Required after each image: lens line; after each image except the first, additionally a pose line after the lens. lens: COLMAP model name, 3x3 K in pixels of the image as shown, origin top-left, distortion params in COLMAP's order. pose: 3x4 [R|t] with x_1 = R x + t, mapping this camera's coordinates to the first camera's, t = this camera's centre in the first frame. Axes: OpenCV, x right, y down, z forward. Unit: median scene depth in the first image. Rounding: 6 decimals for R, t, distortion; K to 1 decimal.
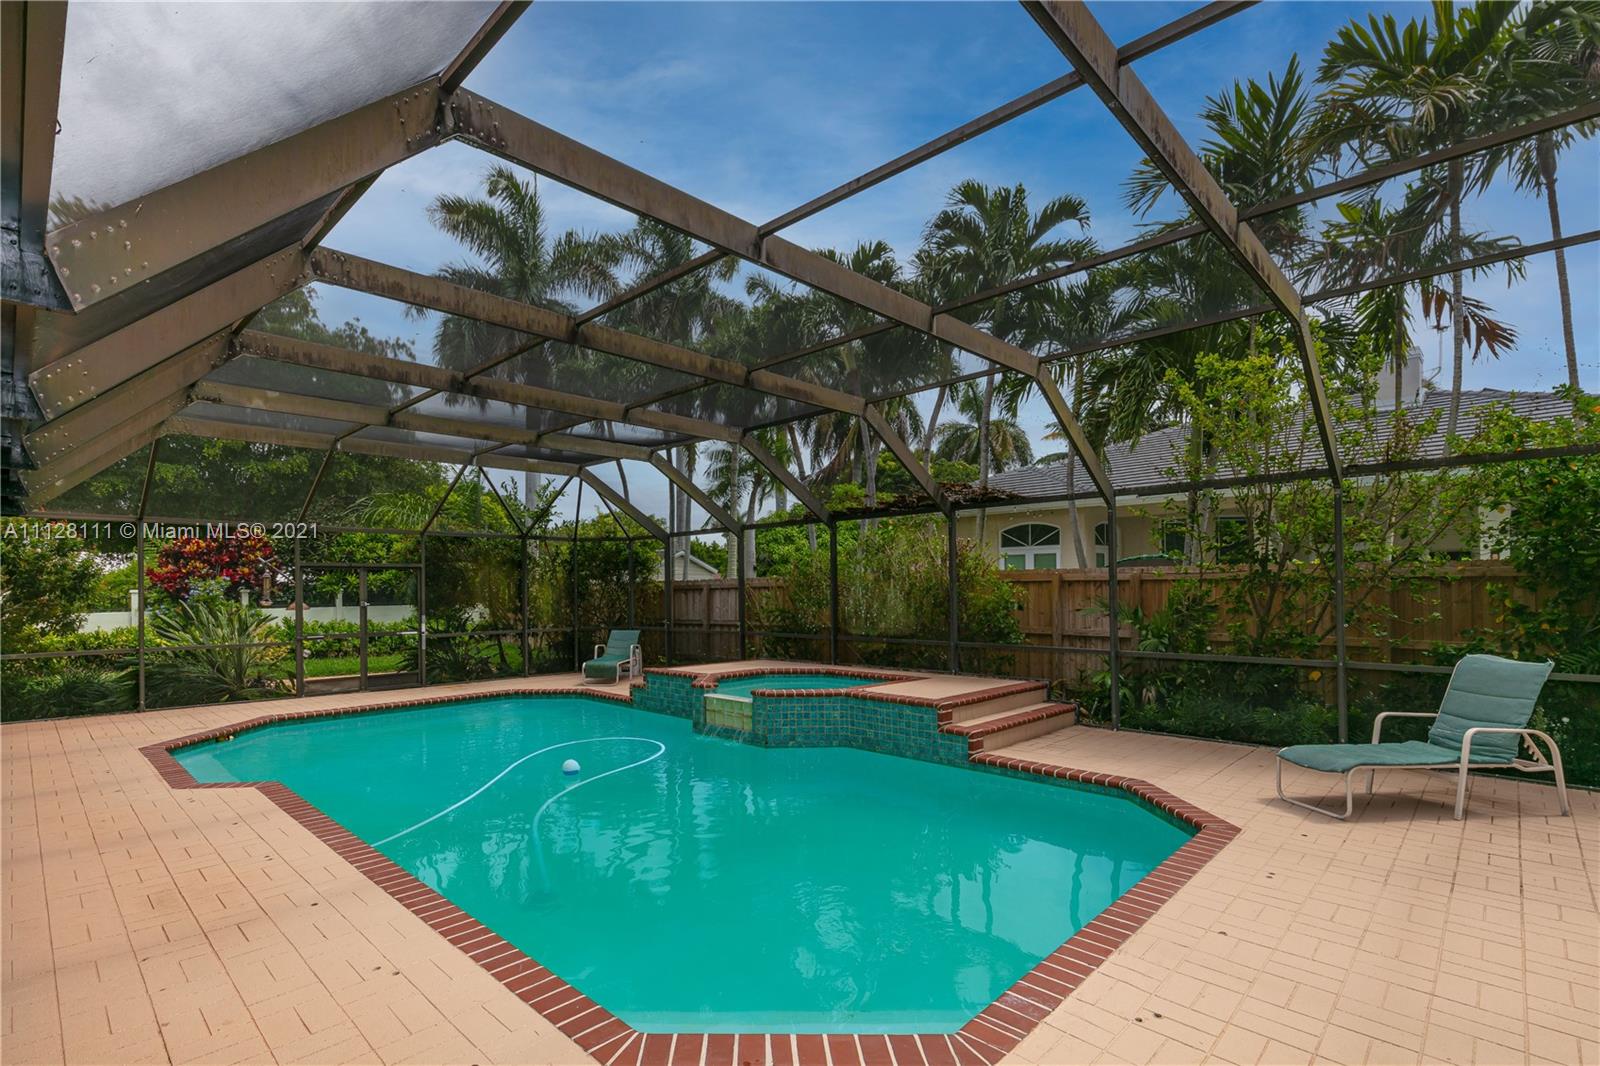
lens RADIAL K [[750.8, 0, 804.9], [0, 750.8, 586.1], [0, 0, 1]] dist [-0.001625, -0.000600]
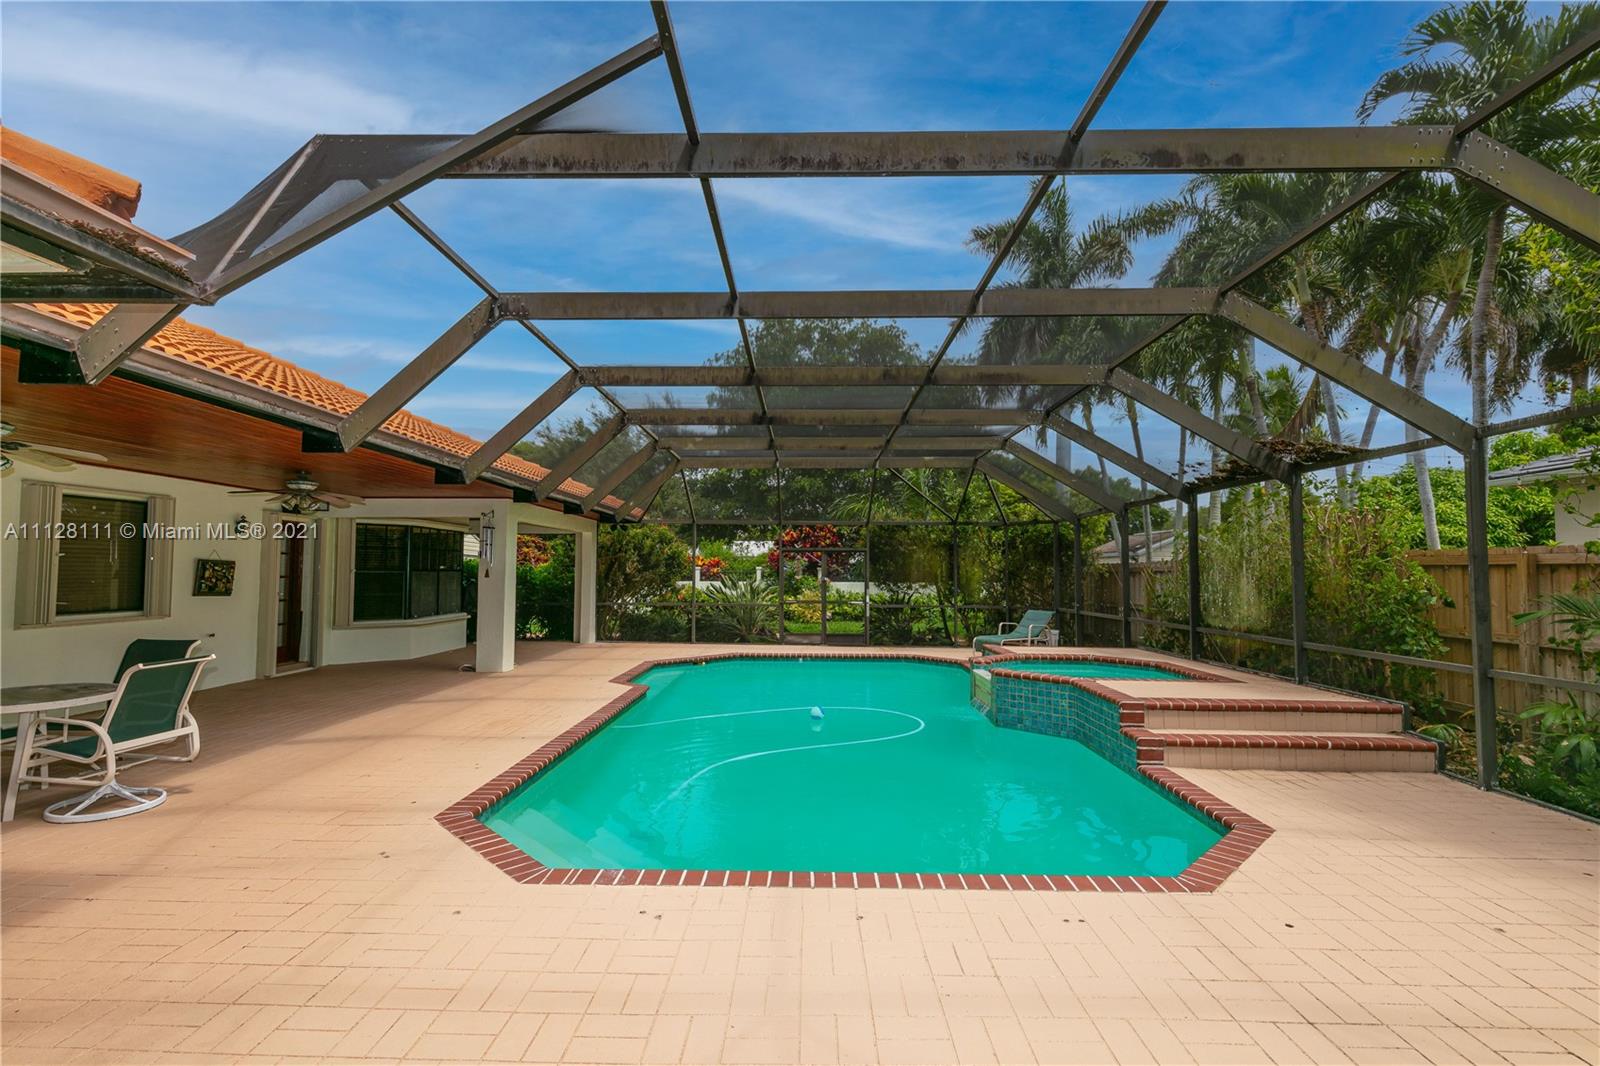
lens RADIAL K [[750.8, 0, 796.5], [0, 750.8, 533.7], [0, 0, 1]] dist [-0.001625, -0.000600]
pose [[0.675578, -0.023230, -0.736923, 0.437651], [-0.012764, 0.998985, -0.043191, 0.002846], [0.737178, 0.038585, 0.674596, 0.092070]]
